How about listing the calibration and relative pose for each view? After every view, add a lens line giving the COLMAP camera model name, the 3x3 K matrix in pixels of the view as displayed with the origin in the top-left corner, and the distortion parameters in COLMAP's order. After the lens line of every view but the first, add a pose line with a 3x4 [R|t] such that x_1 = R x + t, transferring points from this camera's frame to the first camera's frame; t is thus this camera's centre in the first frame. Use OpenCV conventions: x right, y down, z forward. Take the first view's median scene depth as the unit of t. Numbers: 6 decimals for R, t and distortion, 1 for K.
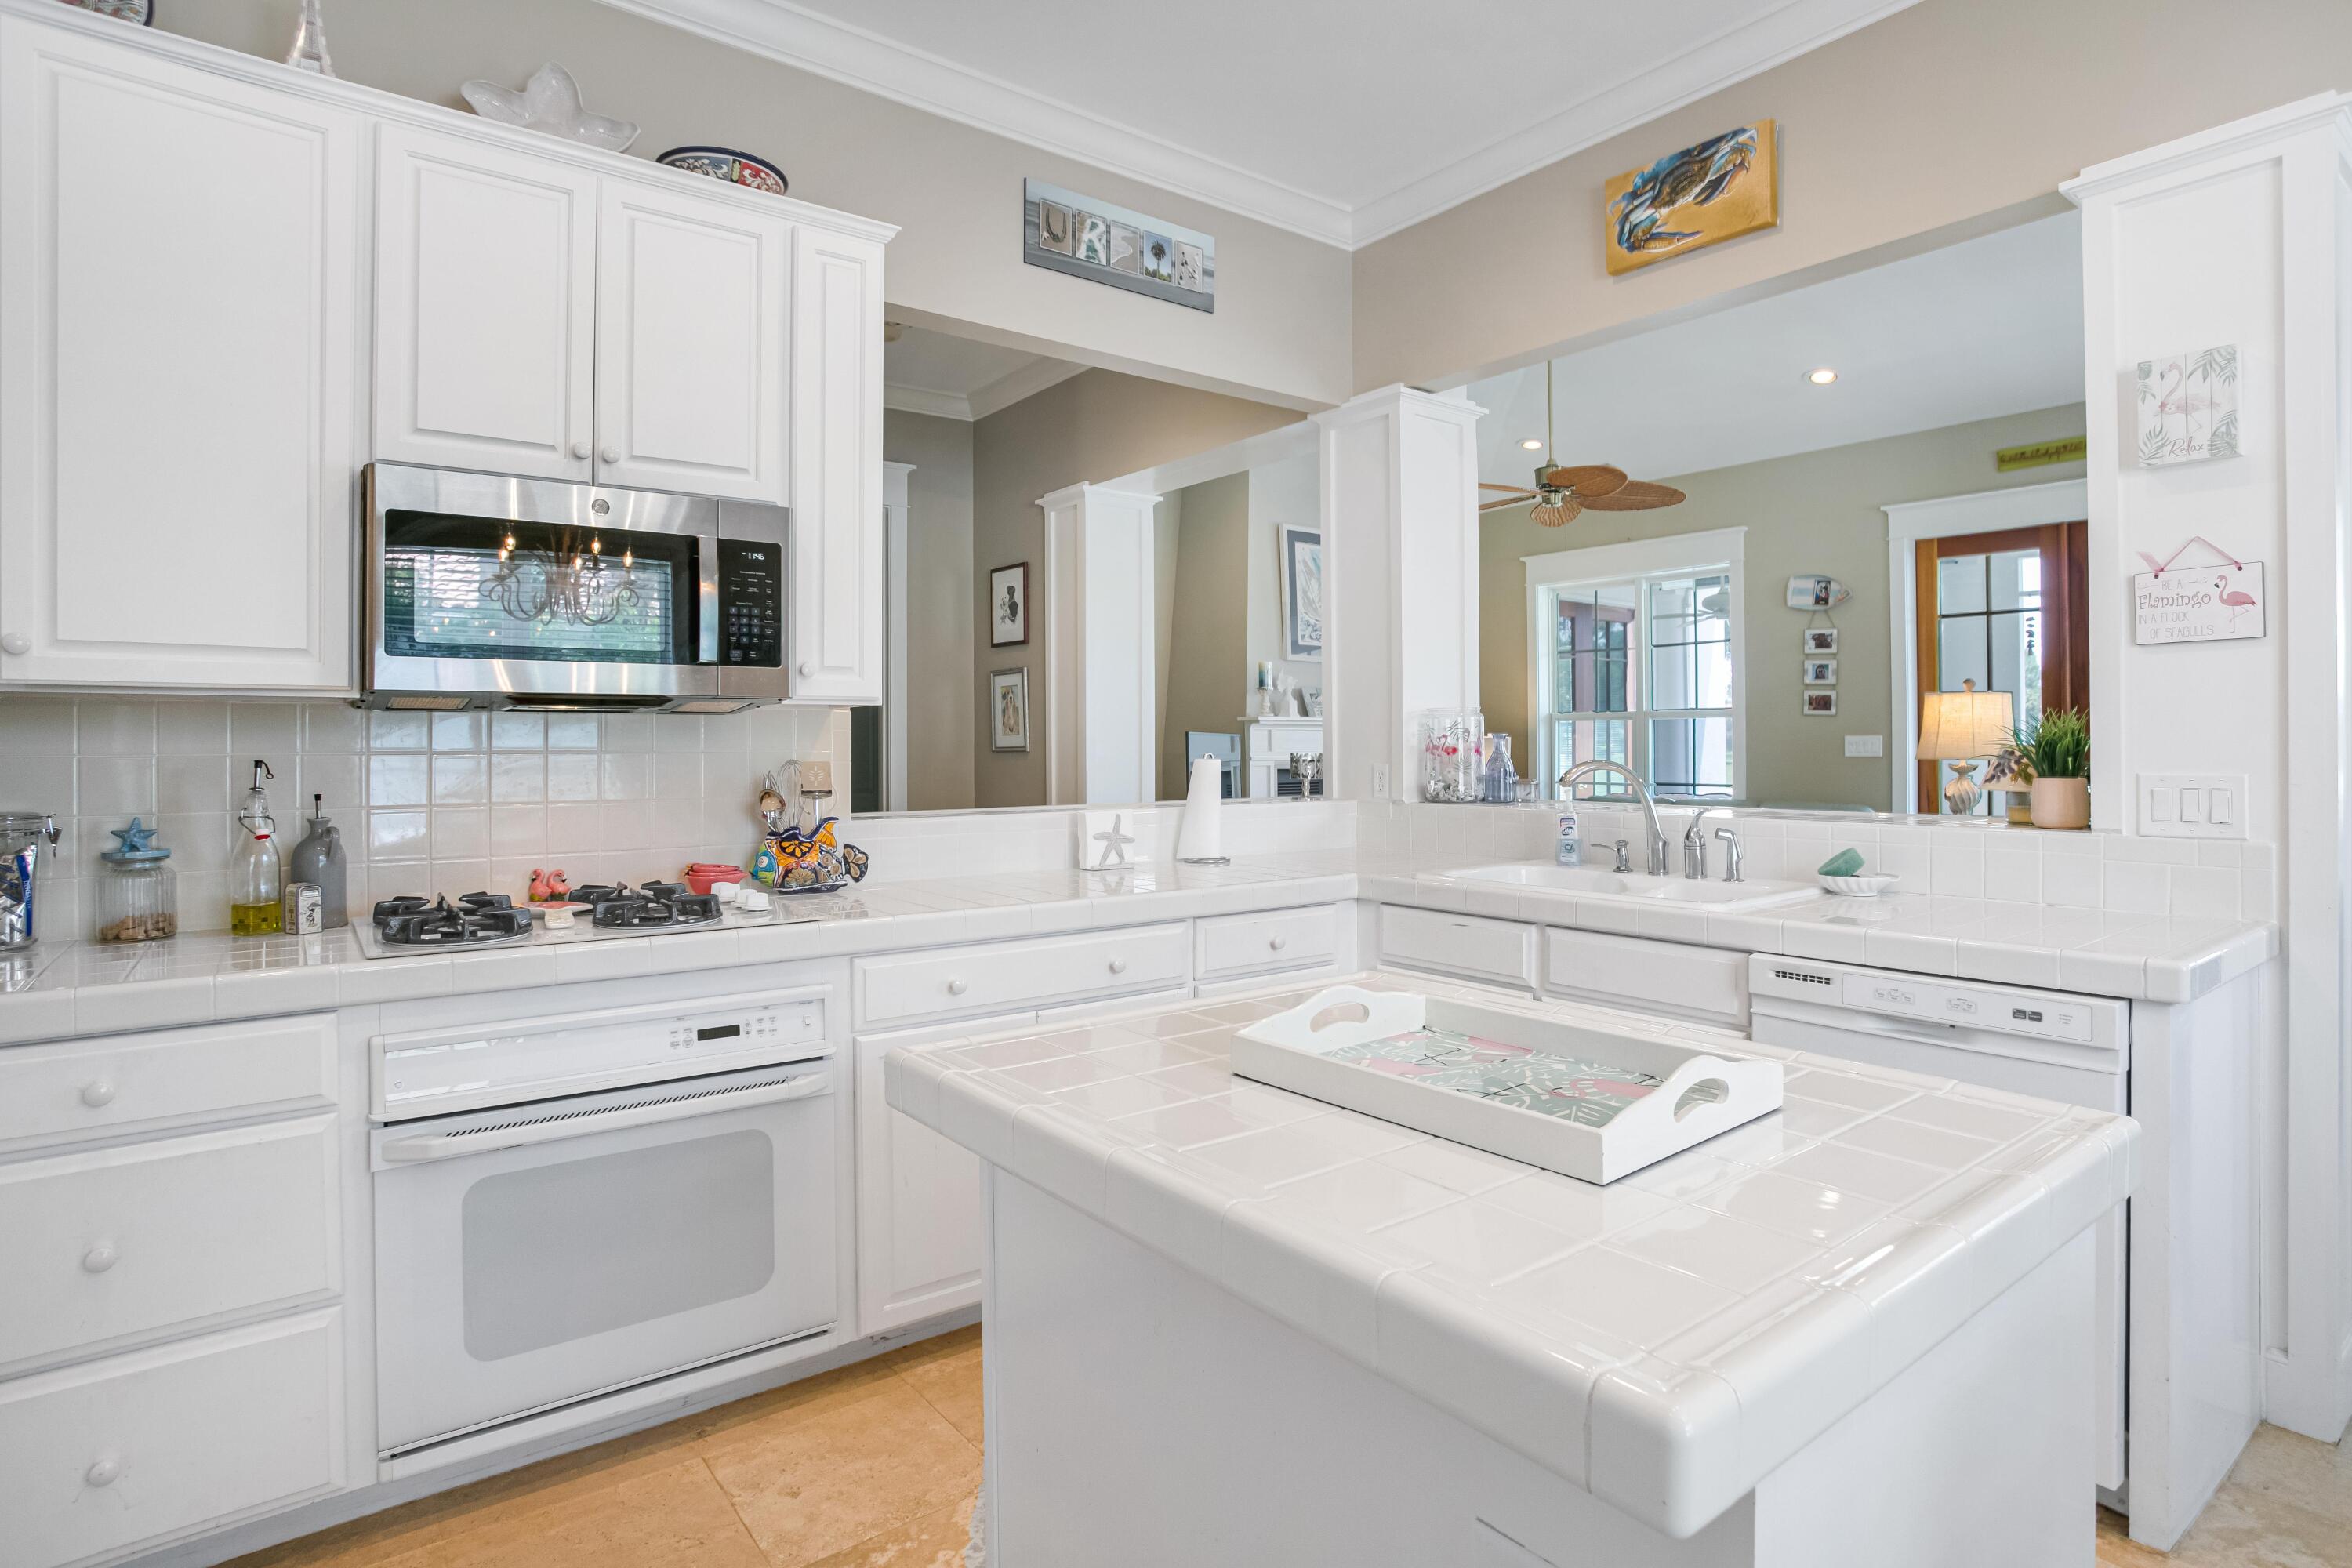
lens RADIAL K [[1212.8, 0, 1183.2], [0, 1212.8, 727.4], [0, 0, 1]] dist [-0.060651, 0.000977]
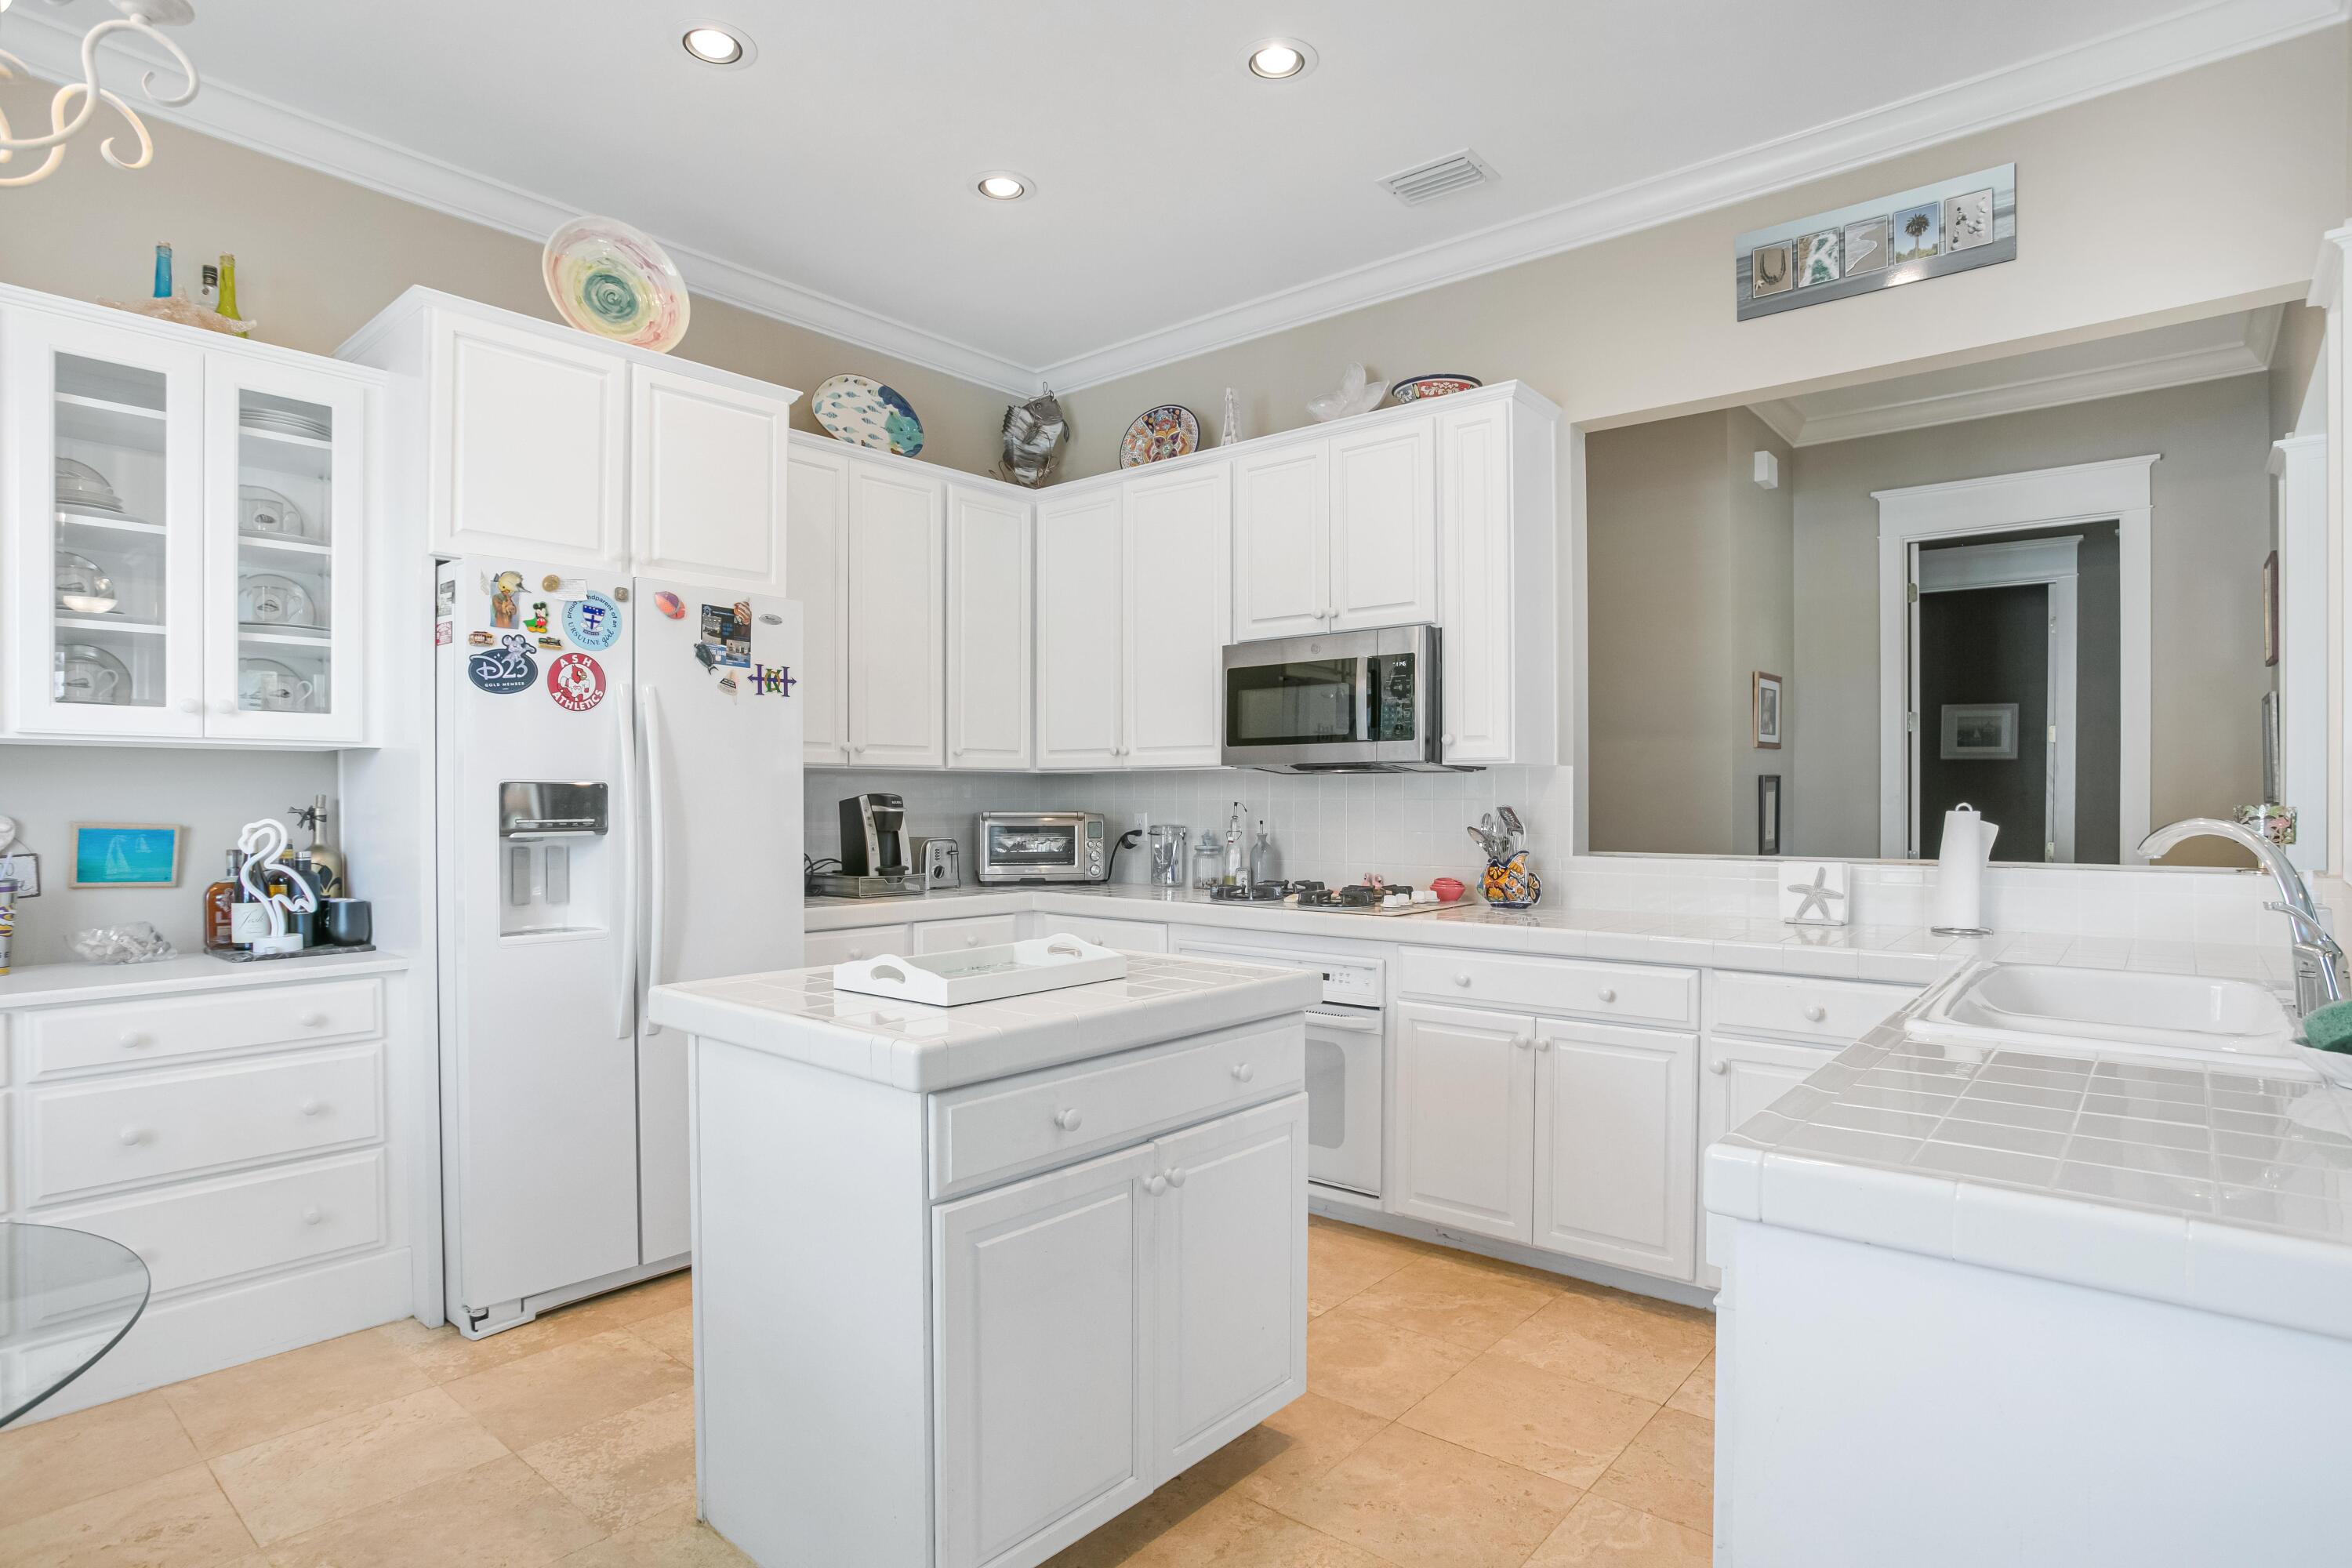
lens RADIAL K [[1214.9, 0, 1176.0], [0, 1214.9, 784.0], [0, 0, 1]] dist [-0.102330, 0.042253]
pose [[0.198434, -0.003998, -0.980106, 0.681517], [0.017234, 0.999851, -0.000590, -0.001053], [0.979963, -0.016775, 0.198473, 0.296703]]
